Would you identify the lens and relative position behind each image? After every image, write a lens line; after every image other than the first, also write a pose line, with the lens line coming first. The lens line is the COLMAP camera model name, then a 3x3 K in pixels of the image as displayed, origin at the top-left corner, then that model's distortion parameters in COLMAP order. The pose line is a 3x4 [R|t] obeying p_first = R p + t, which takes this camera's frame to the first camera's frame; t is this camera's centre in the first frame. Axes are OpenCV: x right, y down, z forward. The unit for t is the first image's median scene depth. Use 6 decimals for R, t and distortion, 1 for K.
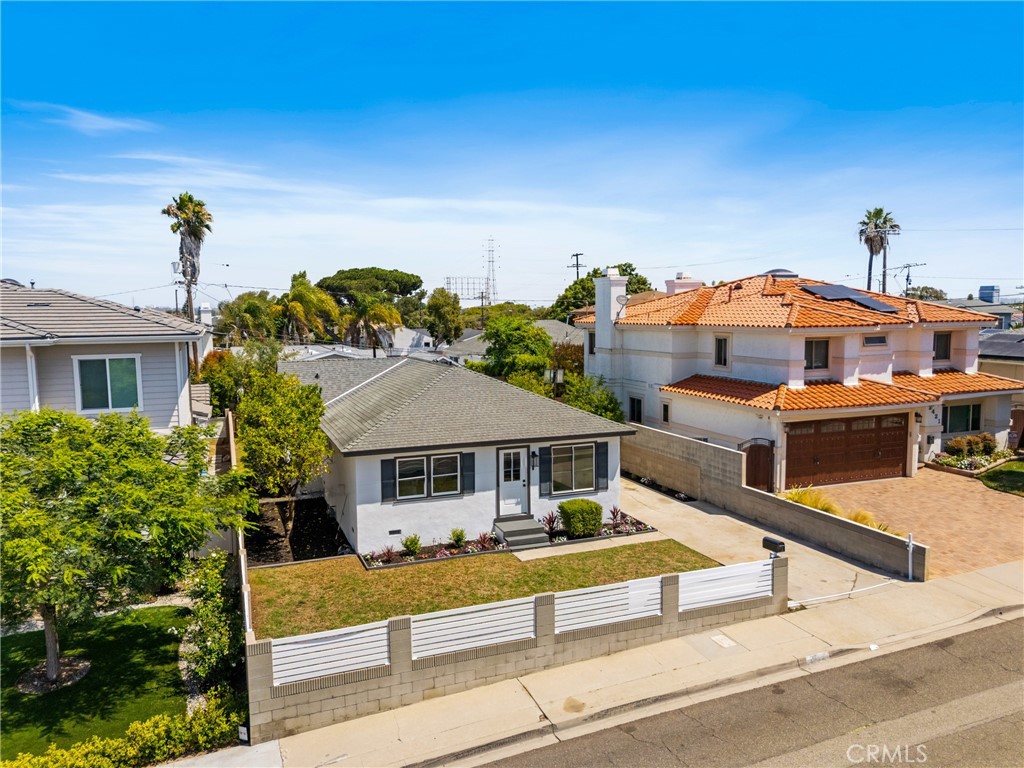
lens RADIAL K [[750.5, 0, 512.0], [0, 750.5, 384.0], [0, 0, 1]] dist [0.064453, -0.049619]
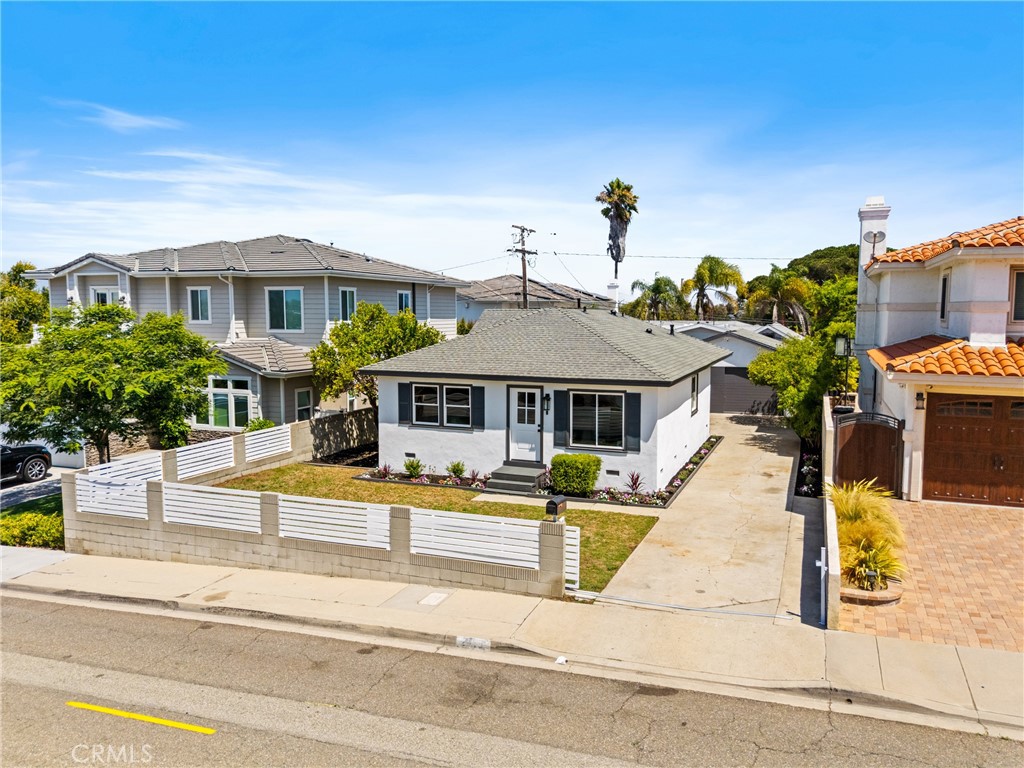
lens RADIAL K [[750.5, 0, 512.0], [0, 750.5, 384.0], [0, 0, 1]] dist [0.064453, -0.049619]
pose [[0.736396, 0.076794, -0.672178, 0.613417], [-0.076277, 0.996626, 0.030296, 0.056382], [0.672237, 0.028962, 0.739770, 0.321000]]
